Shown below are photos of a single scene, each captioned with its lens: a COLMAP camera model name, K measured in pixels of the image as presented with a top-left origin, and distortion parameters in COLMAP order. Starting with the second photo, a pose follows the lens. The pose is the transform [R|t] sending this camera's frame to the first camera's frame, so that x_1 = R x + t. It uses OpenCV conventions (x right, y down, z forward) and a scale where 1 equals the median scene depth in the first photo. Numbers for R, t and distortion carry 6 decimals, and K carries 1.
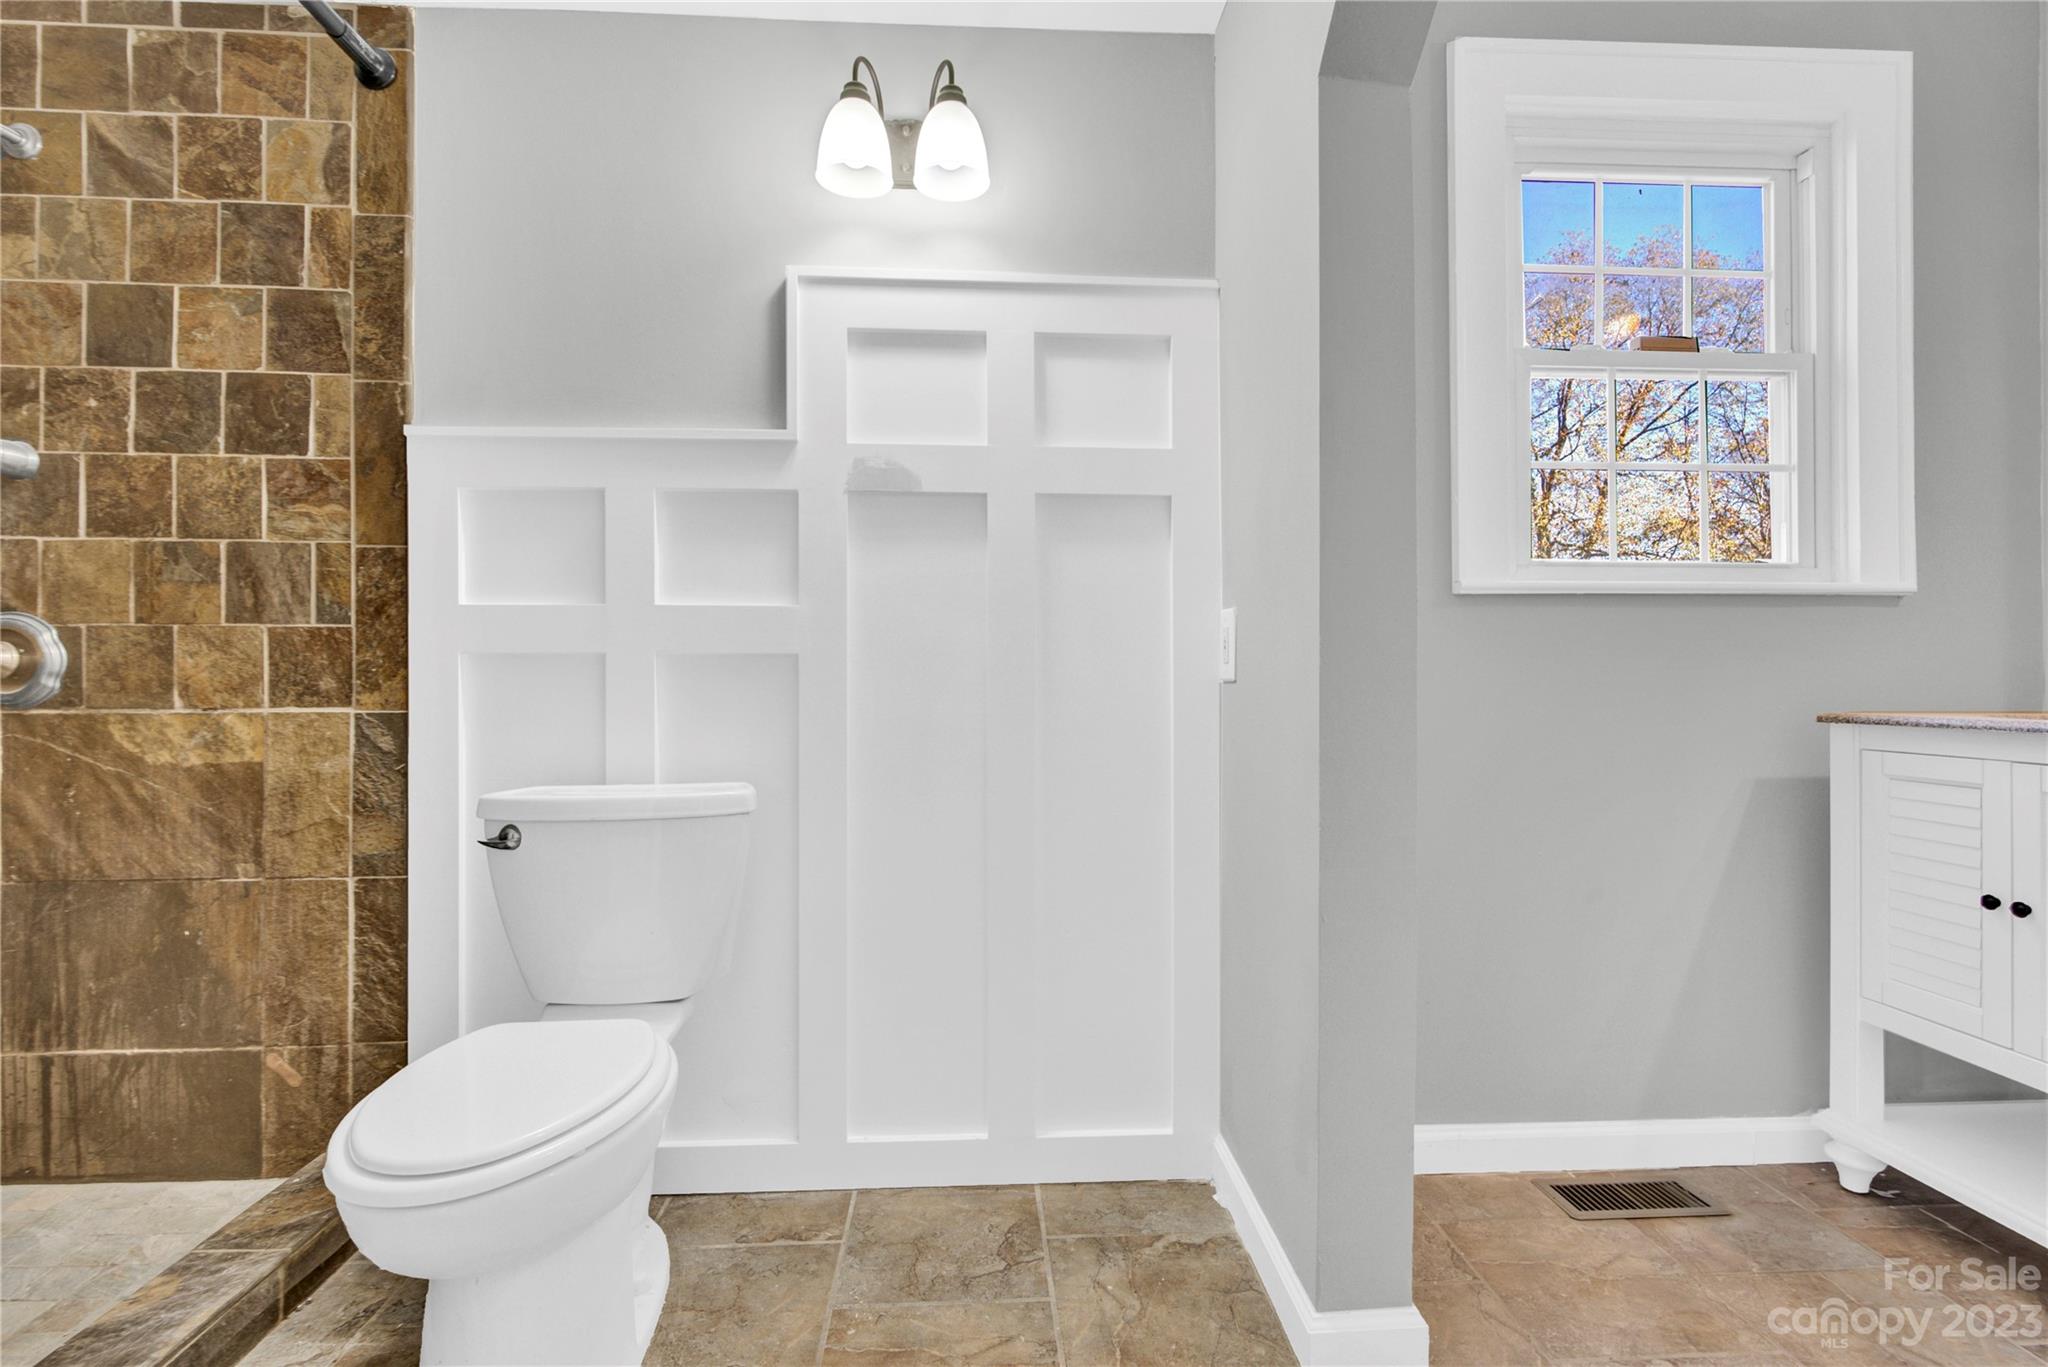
lens RADIAL K [[951.7, 0, 1014.7], [0, 951.7, 682.4], [0, 0, 1]] dist [-0.029093, 0.013952]
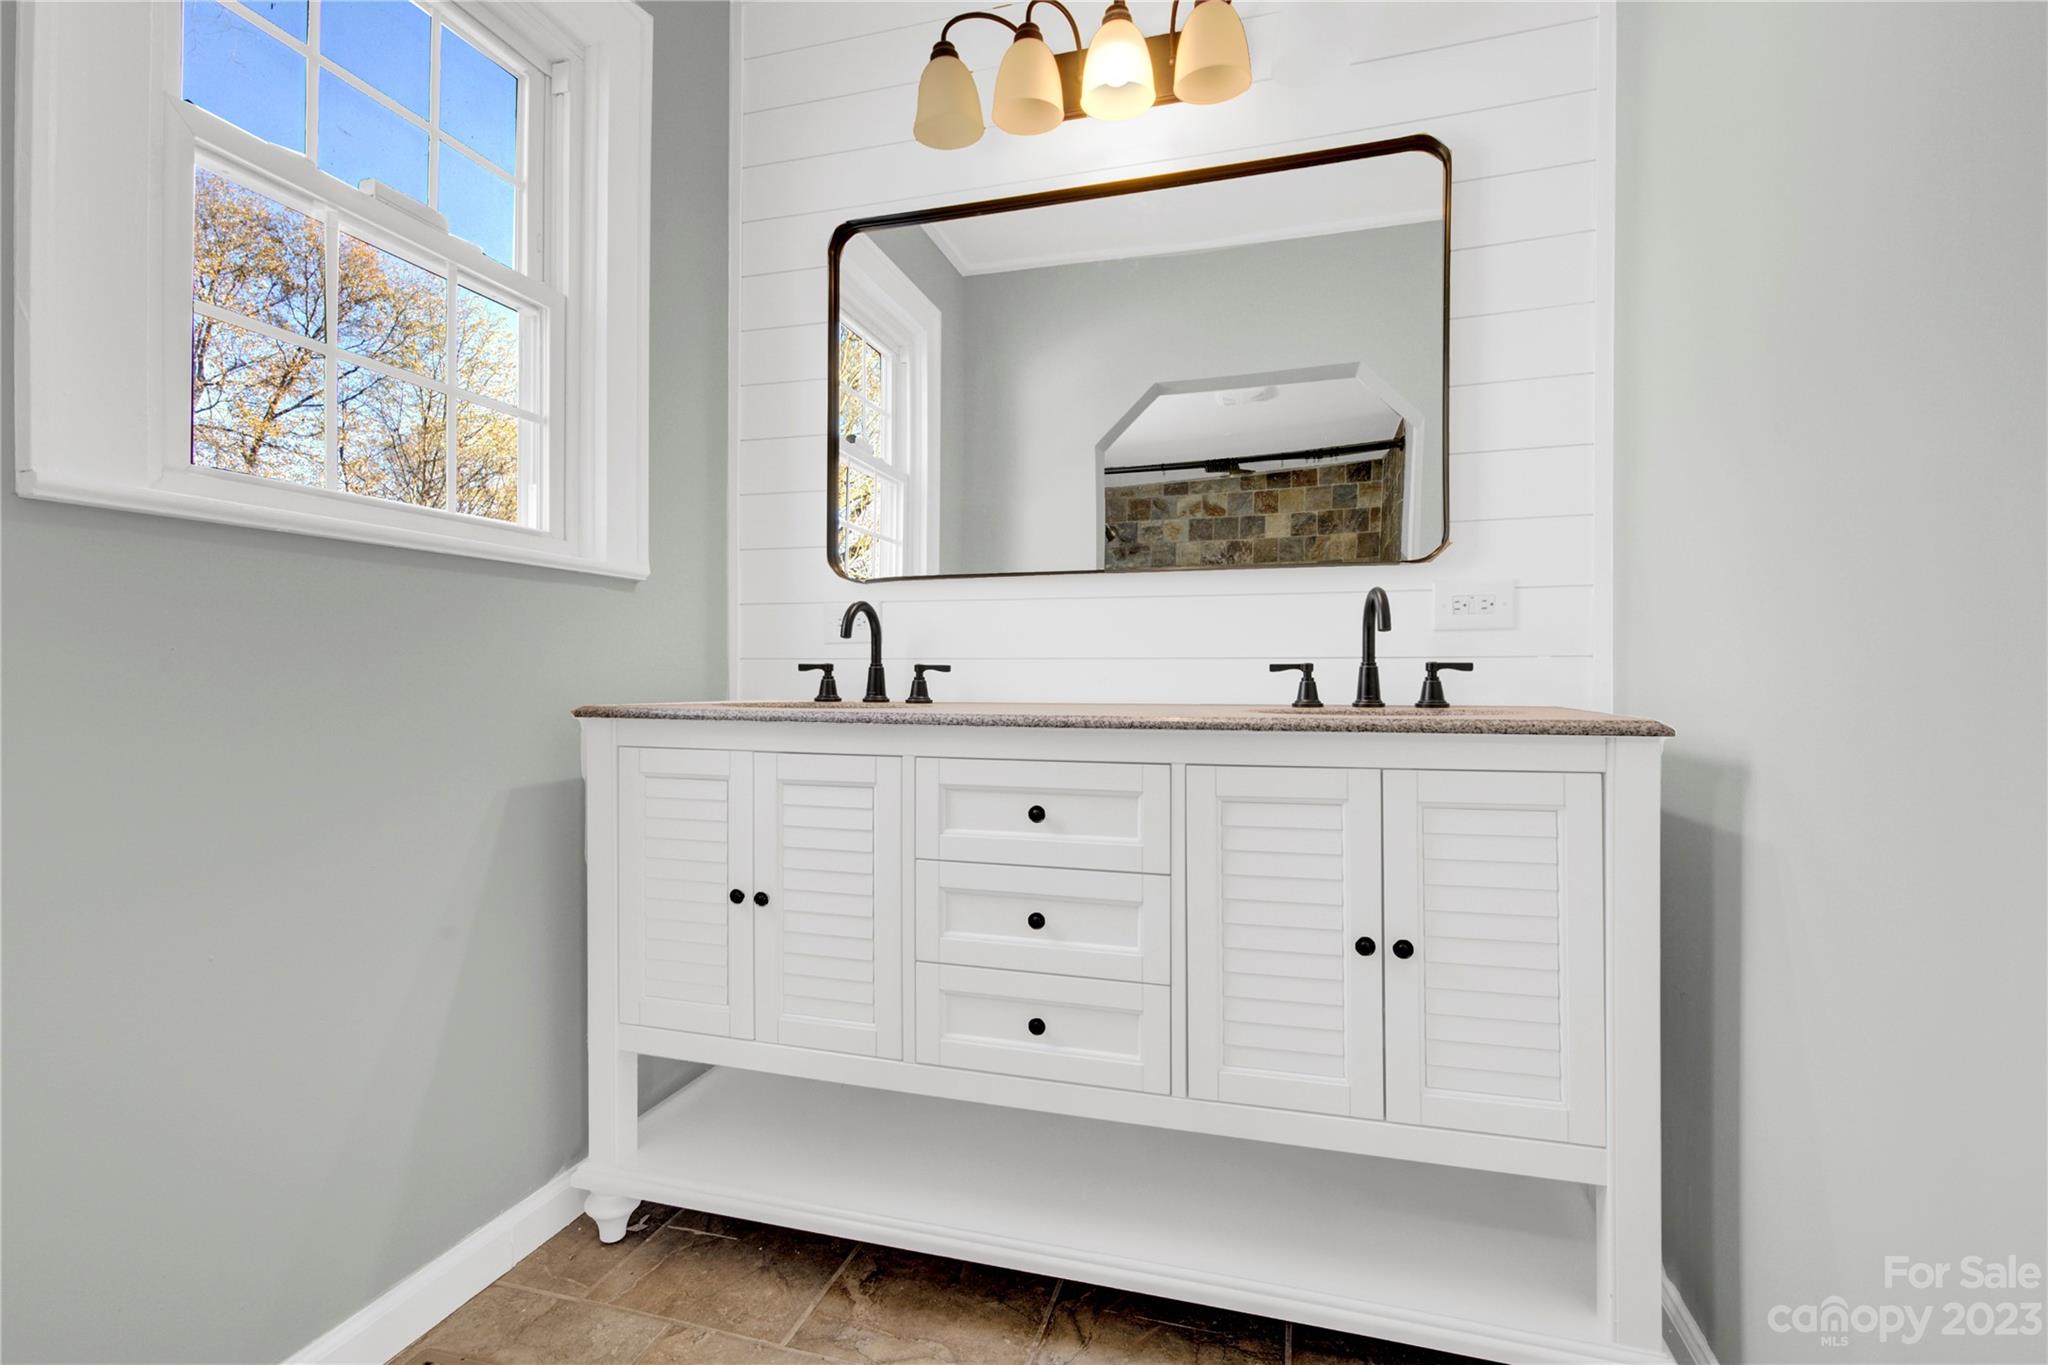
lens RADIAL K [[951.7, 0, 1014.7], [0, 951.7, 681.4], [0, 0, 1]] dist [-0.029093, 0.013952]
pose [[0.319746, -0.000041, 0.947503, 0.153110], [-0.007199, 0.999971, 0.002473, 0.004574], [-0.947476, -0.007612, 0.319736, 0.320082]]
